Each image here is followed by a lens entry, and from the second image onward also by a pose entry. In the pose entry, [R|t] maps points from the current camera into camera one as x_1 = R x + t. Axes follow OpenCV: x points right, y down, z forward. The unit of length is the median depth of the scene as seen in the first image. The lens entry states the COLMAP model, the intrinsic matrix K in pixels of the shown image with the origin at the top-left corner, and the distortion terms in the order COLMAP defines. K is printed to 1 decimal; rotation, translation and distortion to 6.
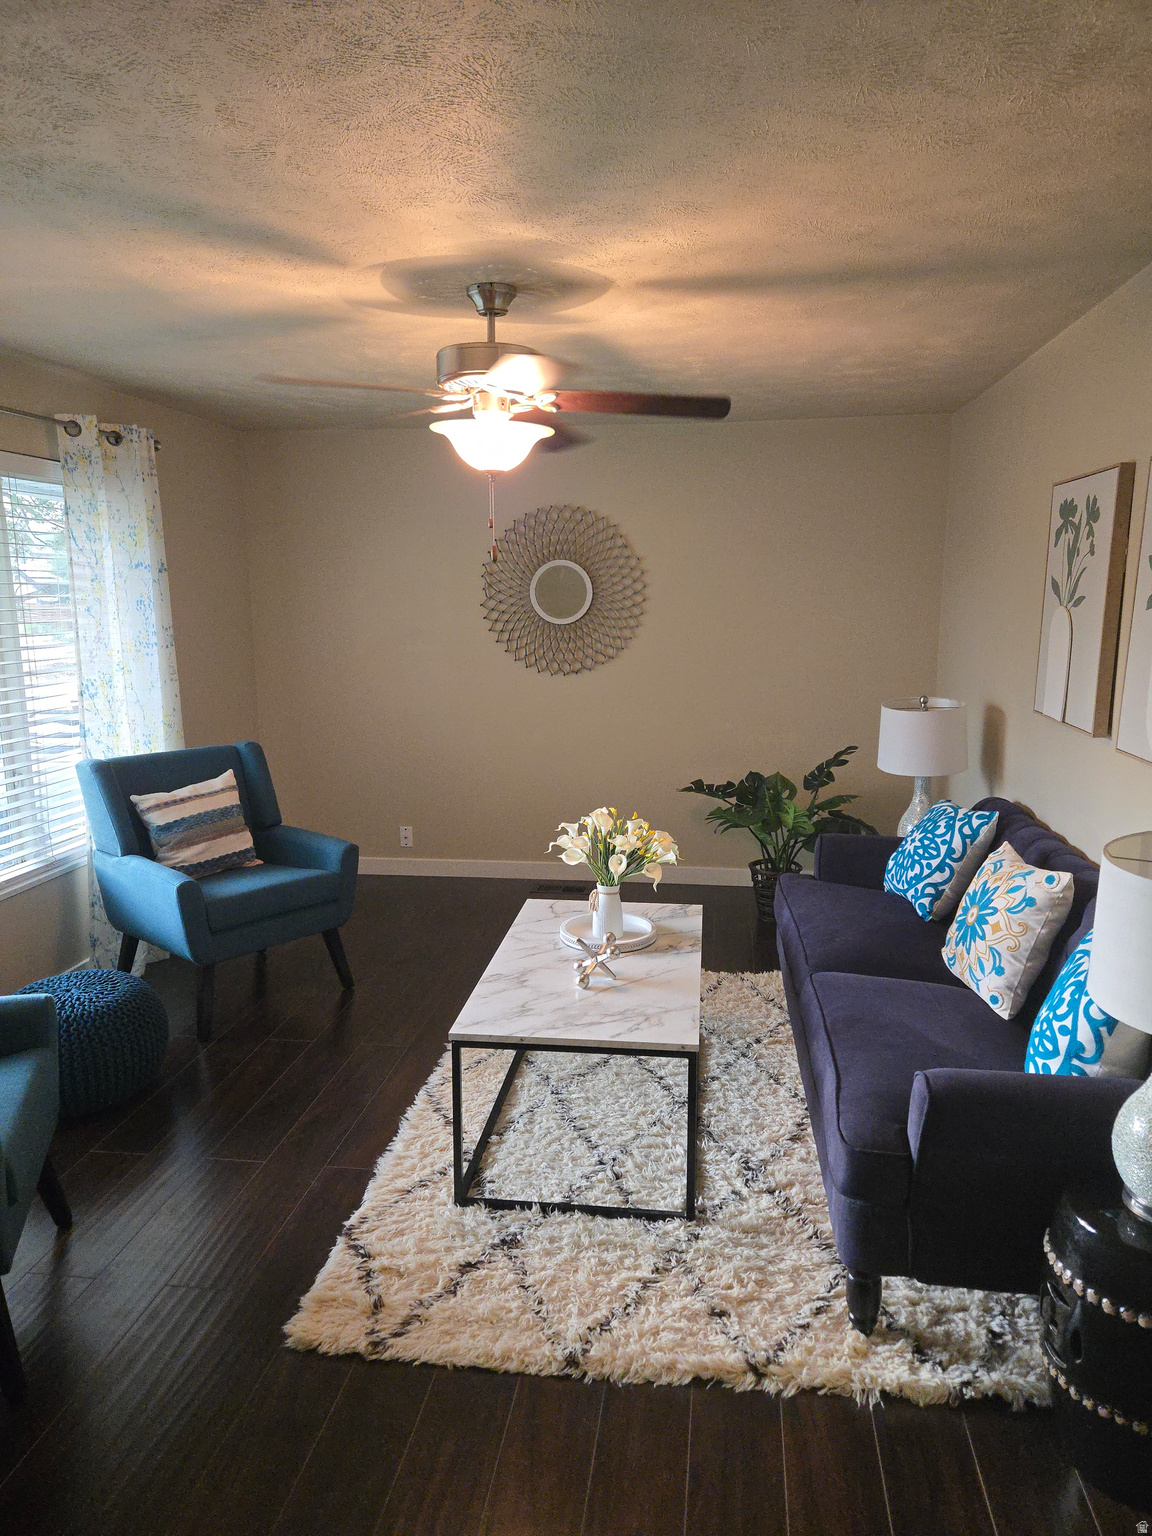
lens RADIAL K [[1028.7, 0, 576.8], [0, 1028.7, 769.6], [0, 0, 1]] dist [0.072503, -0.057738]
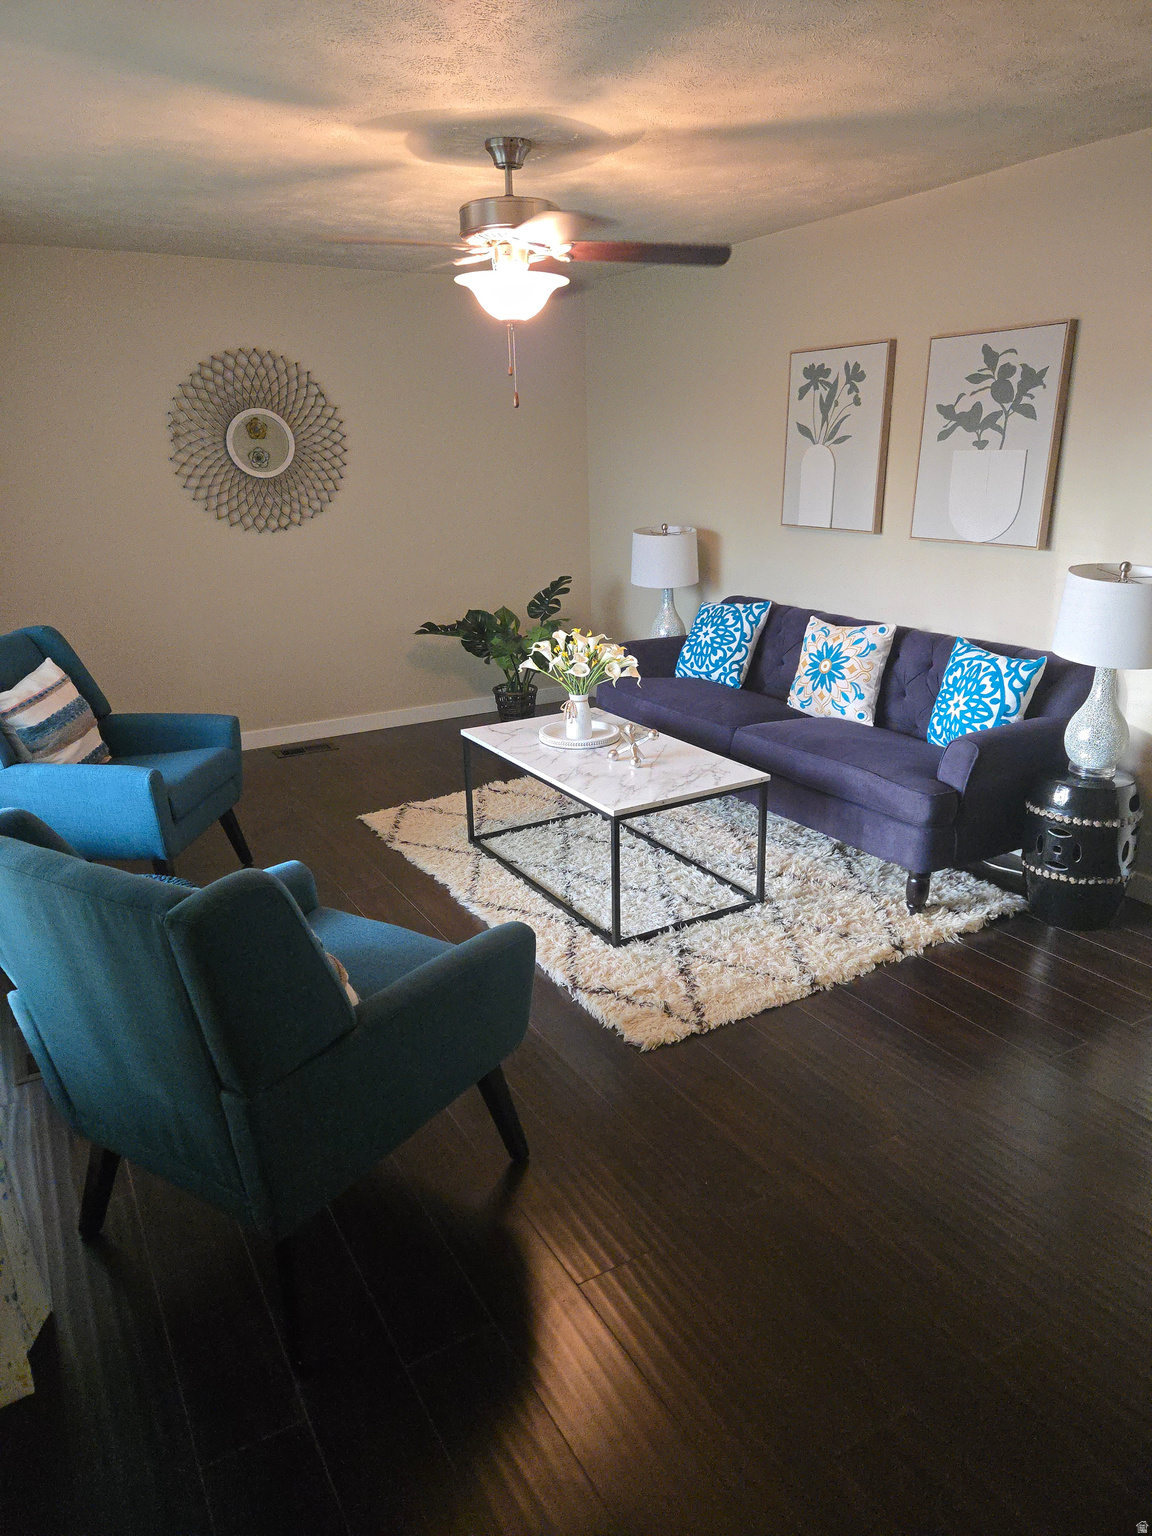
lens RADIAL K [[1028.7, 0, 575.0], [0, 1028.7, 776.7], [0, 0, 1]] dist [0.072503, -0.057738]
pose [[0.788173, -0.200322, 0.581940, -0.764499], [0.122011, 0.977638, 0.171283, 0.001998], [-0.603238, -0.063997, 0.794990, 0.060526]]
